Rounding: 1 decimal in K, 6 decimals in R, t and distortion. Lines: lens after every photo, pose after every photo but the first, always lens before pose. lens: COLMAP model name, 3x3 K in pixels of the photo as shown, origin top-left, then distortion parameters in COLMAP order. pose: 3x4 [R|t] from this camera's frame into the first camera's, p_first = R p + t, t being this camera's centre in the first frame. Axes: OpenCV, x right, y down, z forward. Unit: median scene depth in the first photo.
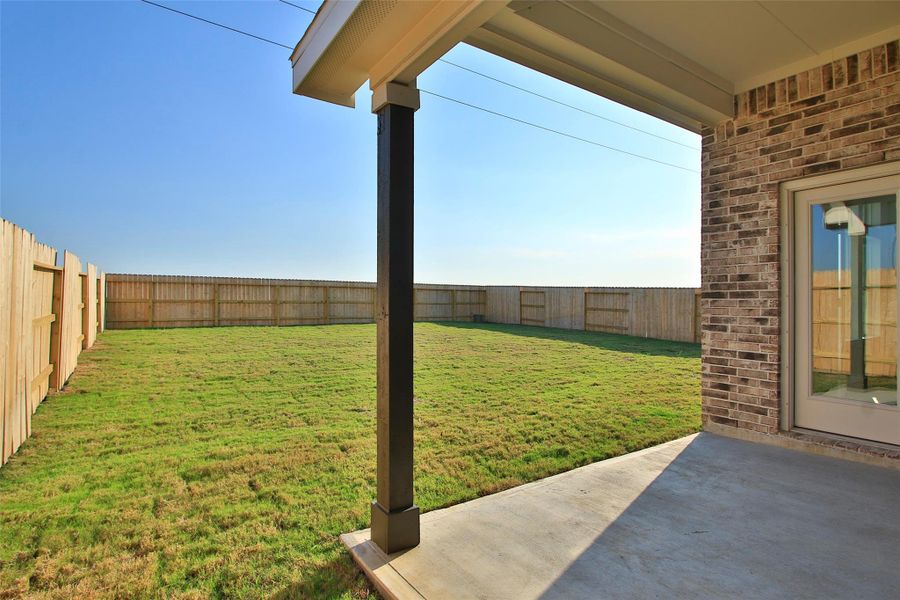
lens RADIAL K [[463.0, 0, 449.2], [0, 463.0, 302.1], [0, 0, 1]] dist [-0.010356, 0.001067]
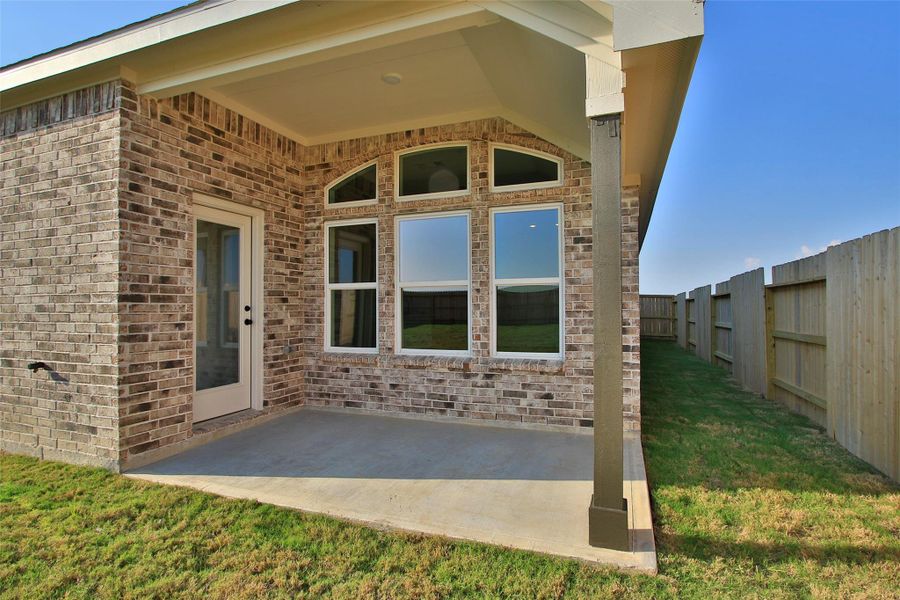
lens RADIAL K [[463.0, 0, 449.2], [0, 463.0, 302.1], [0, 0, 1]] dist [-0.010356, 0.001067]
pose [[-0.569867, 0.008994, 0.821688, -0.429339], [-0.000459, 0.999936, -0.011264, 0.000655], [-0.821737, -0.006796, -0.569826, 1.047383]]
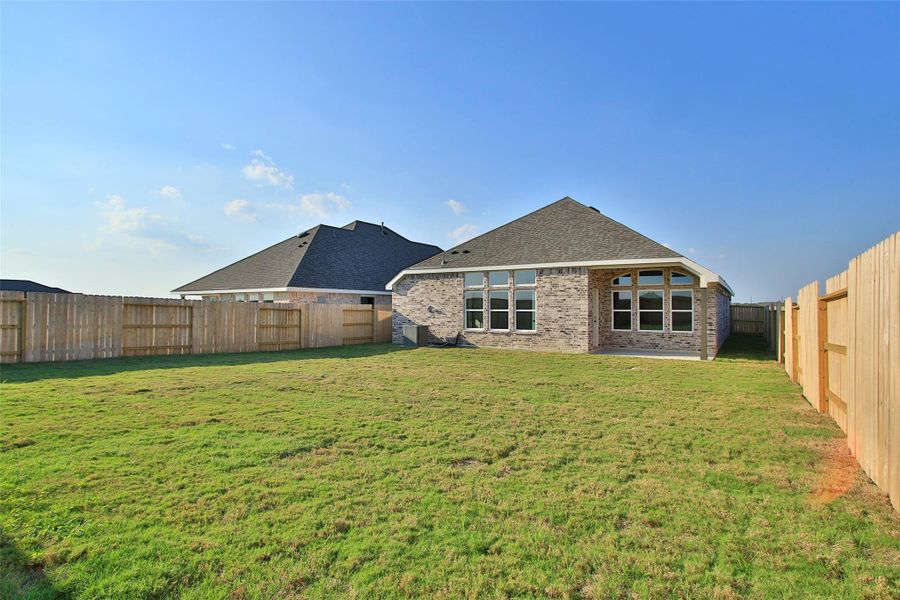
lens RADIAL K [[463.0, 0, 449.2], [0, 463.0, 302.1], [0, 0, 1]] dist [-0.010356, 0.001067]
pose [[-0.382572, 0.004616, 0.923914, -2.438839], [-0.005962, 0.999954, -0.007464, -0.092292], [-0.923906, -0.008364, -0.382527, 3.525662]]
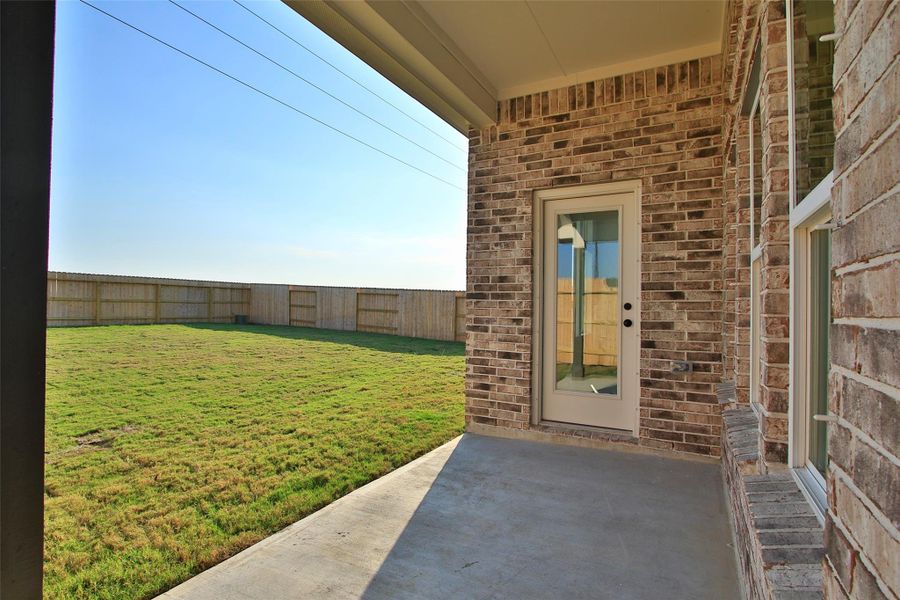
lens RADIAL K [[463.0, 0, 449.2], [0, 463.0, 302.1], [0, 0, 1]] dist [-0.010356, 0.001067]
pose [[0.887224, 0.013320, 0.461146, 0.055987], [-0.012614, 0.999910, -0.004613, 0.003855], [-0.461166, -0.001724, 0.887312, 0.137728]]
